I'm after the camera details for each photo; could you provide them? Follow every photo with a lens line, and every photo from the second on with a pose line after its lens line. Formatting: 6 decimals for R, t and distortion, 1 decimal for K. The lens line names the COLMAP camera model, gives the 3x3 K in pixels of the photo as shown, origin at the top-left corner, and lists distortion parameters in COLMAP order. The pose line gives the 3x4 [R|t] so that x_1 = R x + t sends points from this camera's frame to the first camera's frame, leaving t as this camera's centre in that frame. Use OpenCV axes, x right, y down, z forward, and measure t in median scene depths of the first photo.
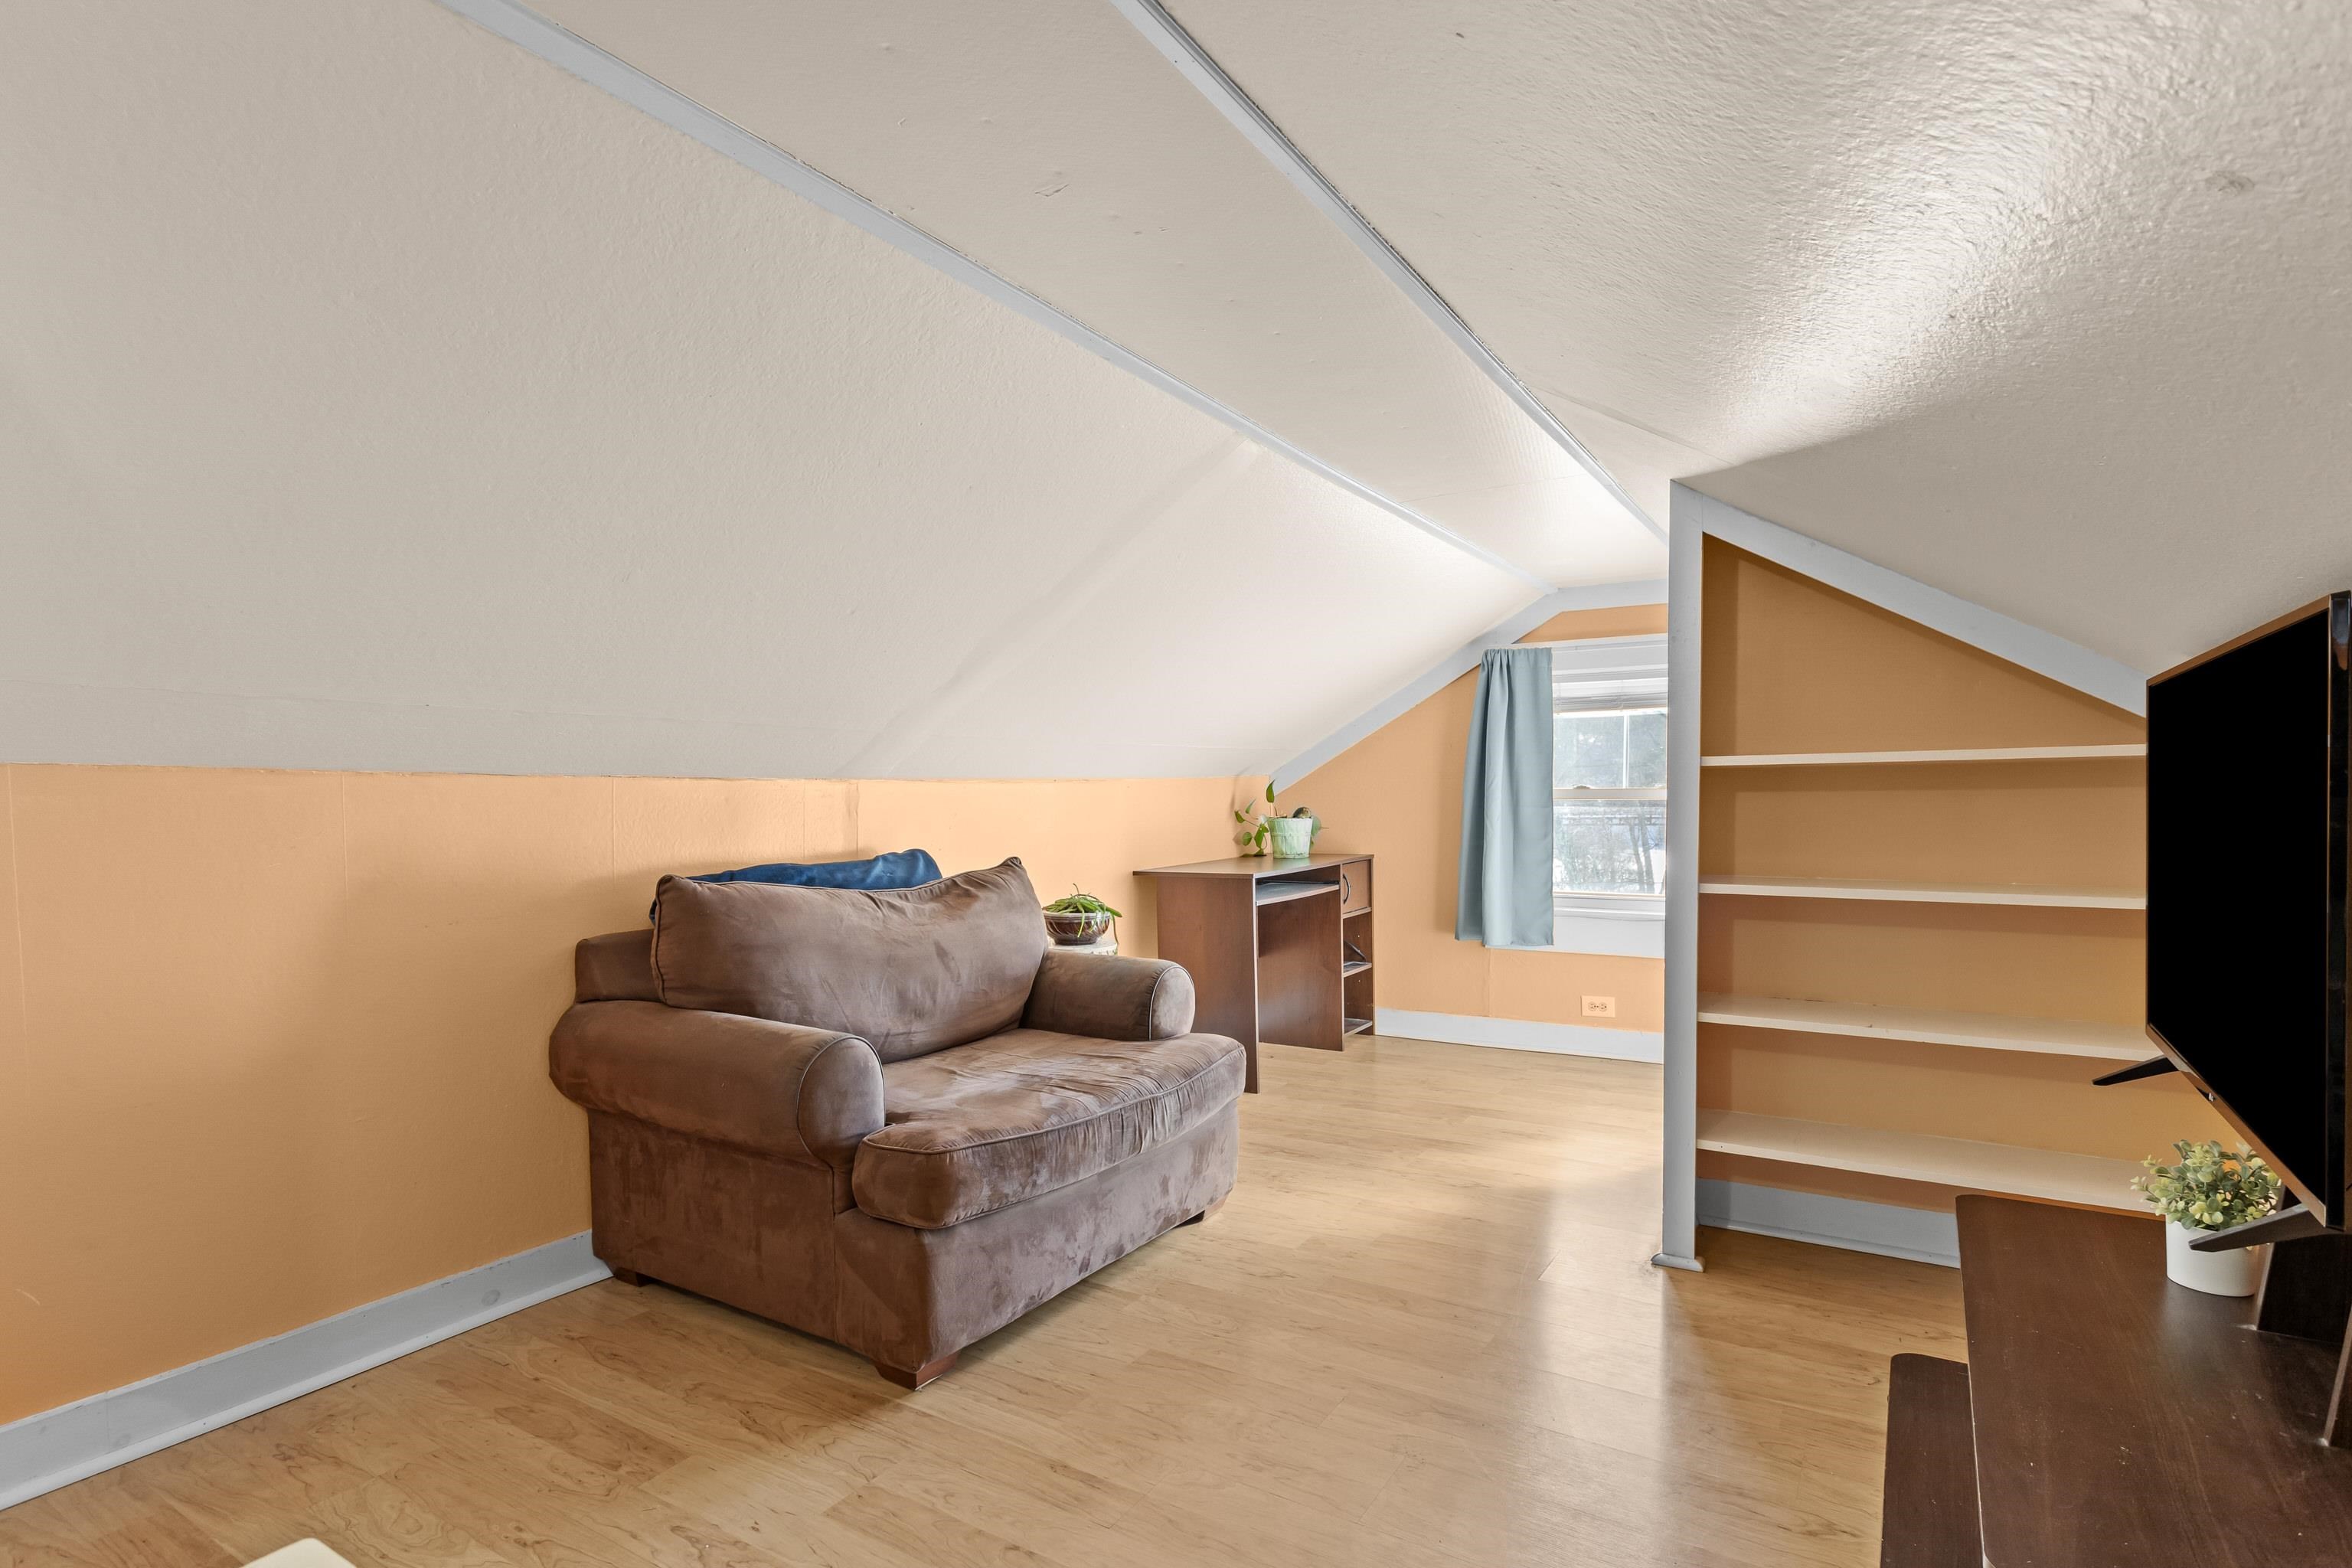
lens RADIAL K [[1167.7, 0, 1173.7], [0, 1167.7, 864.9], [0, 0, 1]] dist [-0.003173, -0.000514]
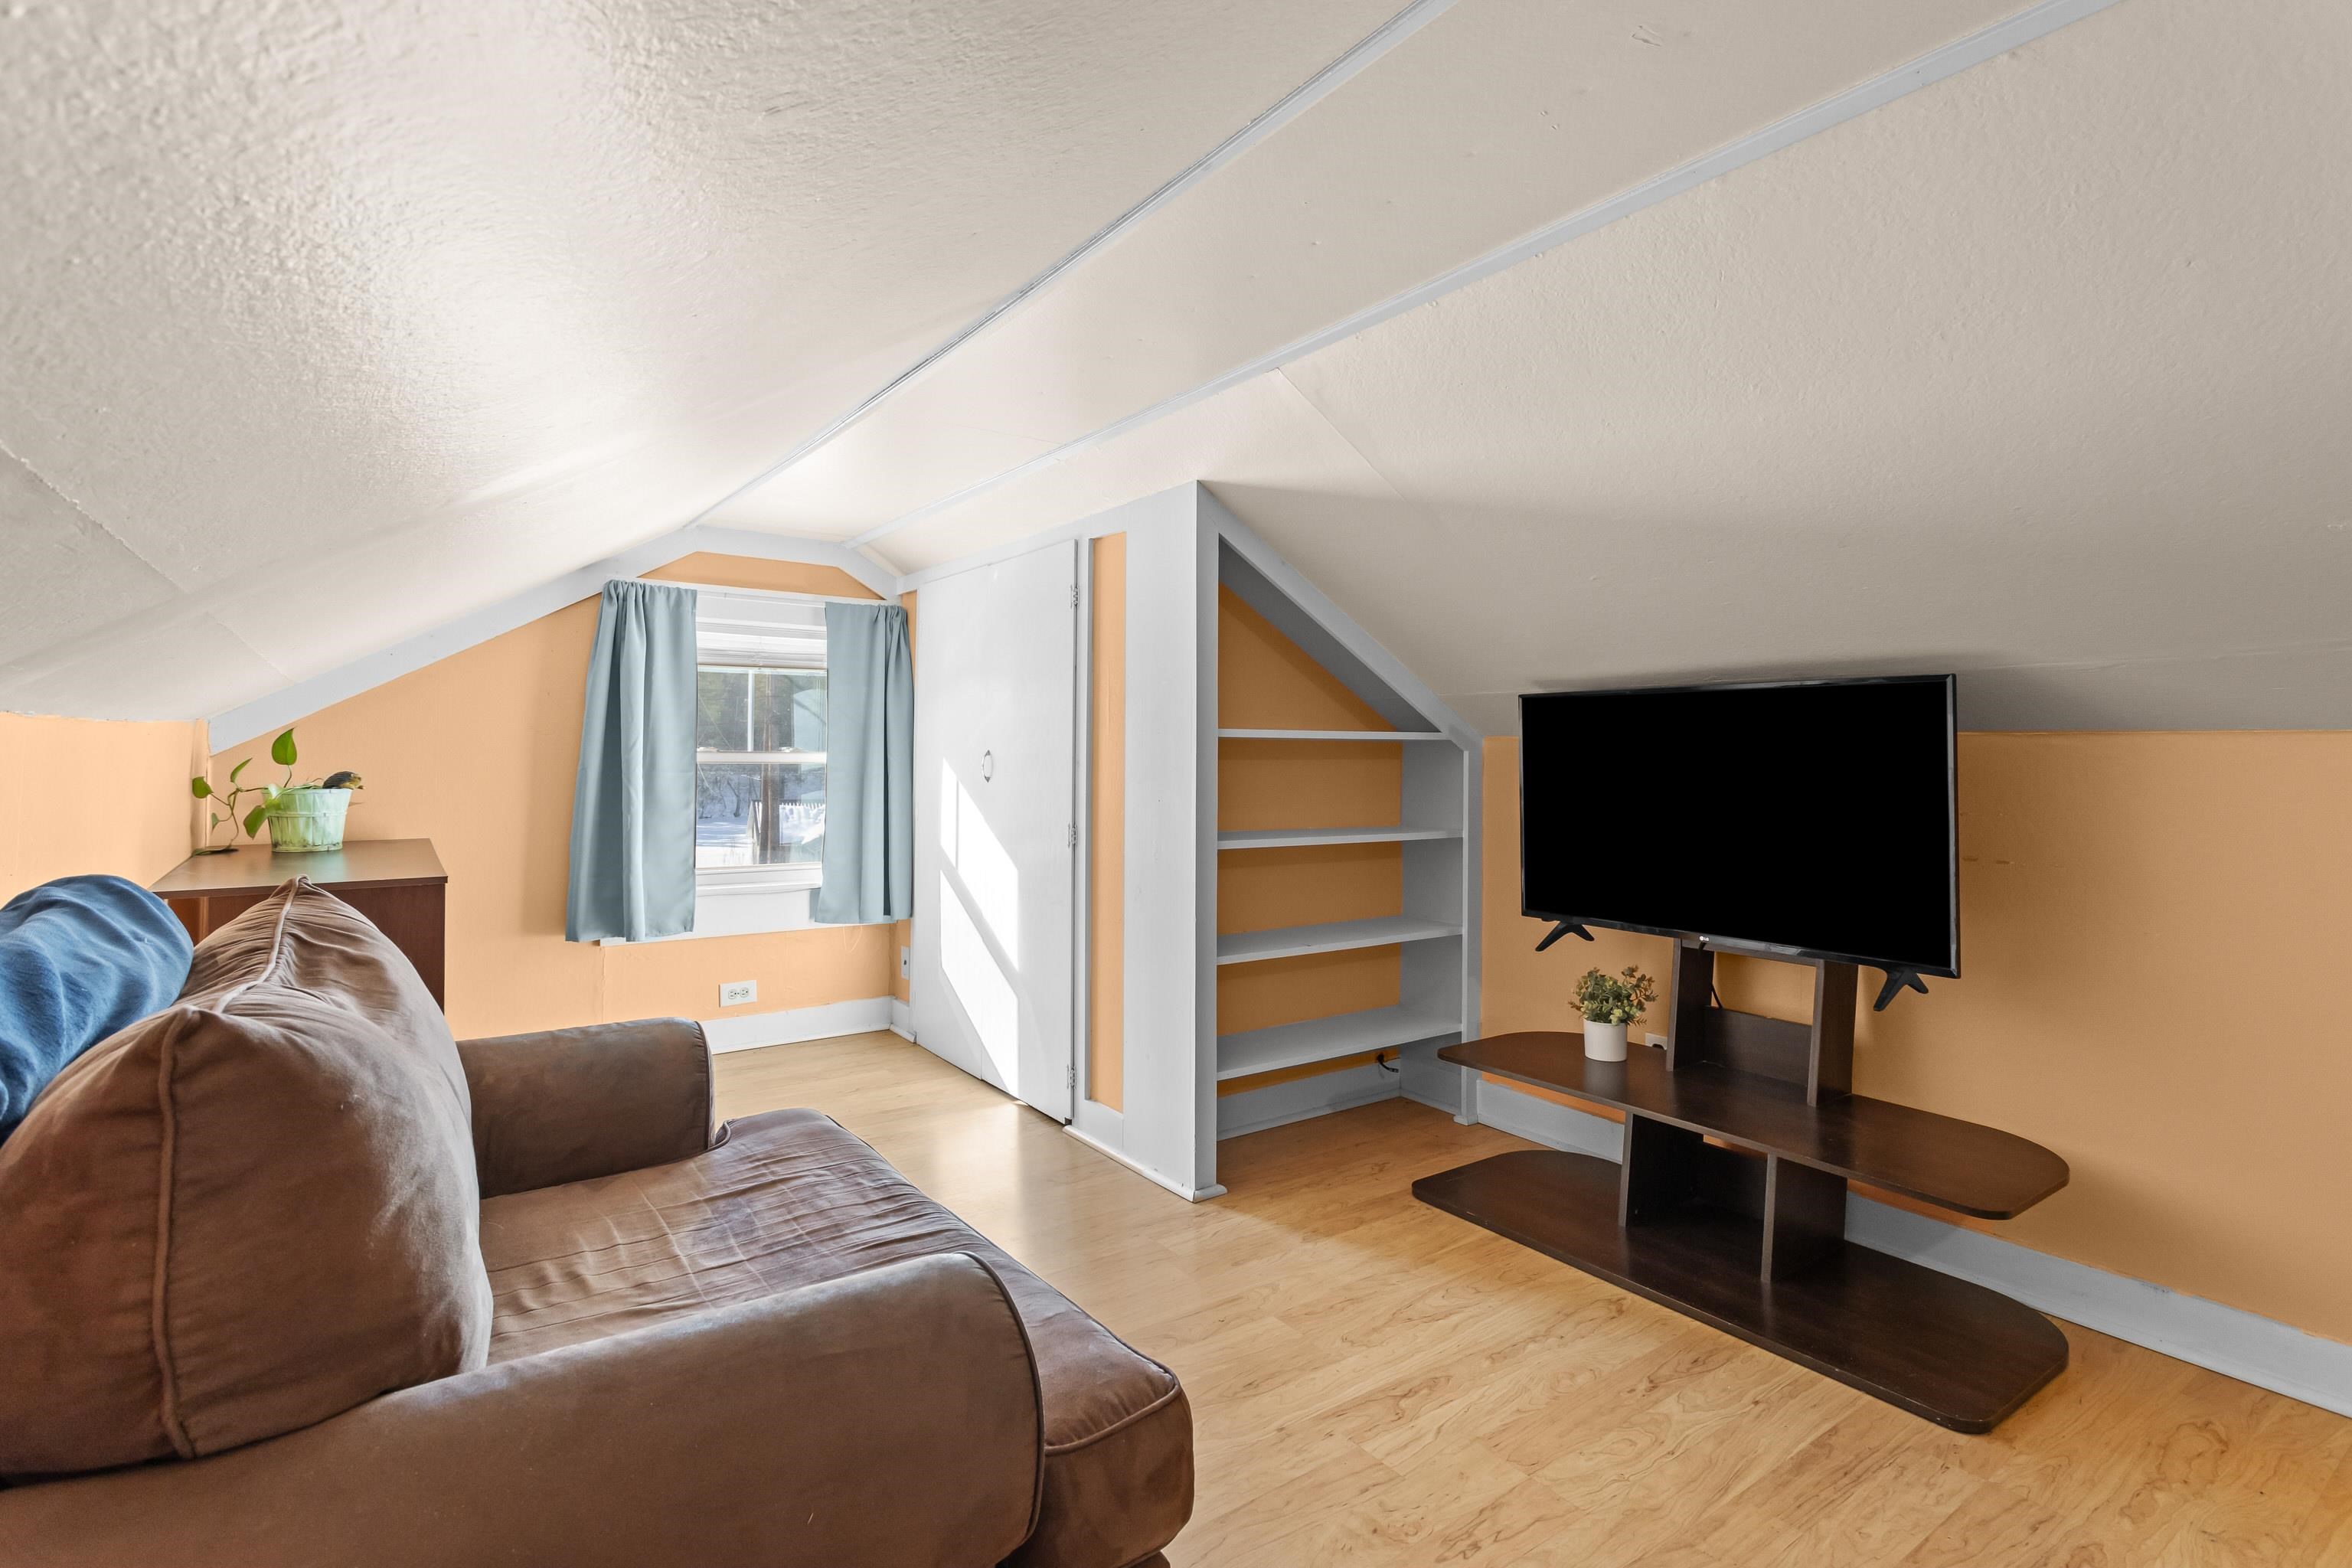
lens RADIAL K [[1135.7, 0, 1175.4], [0, 1135.7, 726.9], [0, 0, 1]] dist [0.021303, 0.000144]
pose [[0.371455, 0.034561, 0.927807, -0.330873], [0.045100, 0.997456, -0.055212, -0.019246], [-0.927355, 0.062352, 0.368952, 0.349073]]
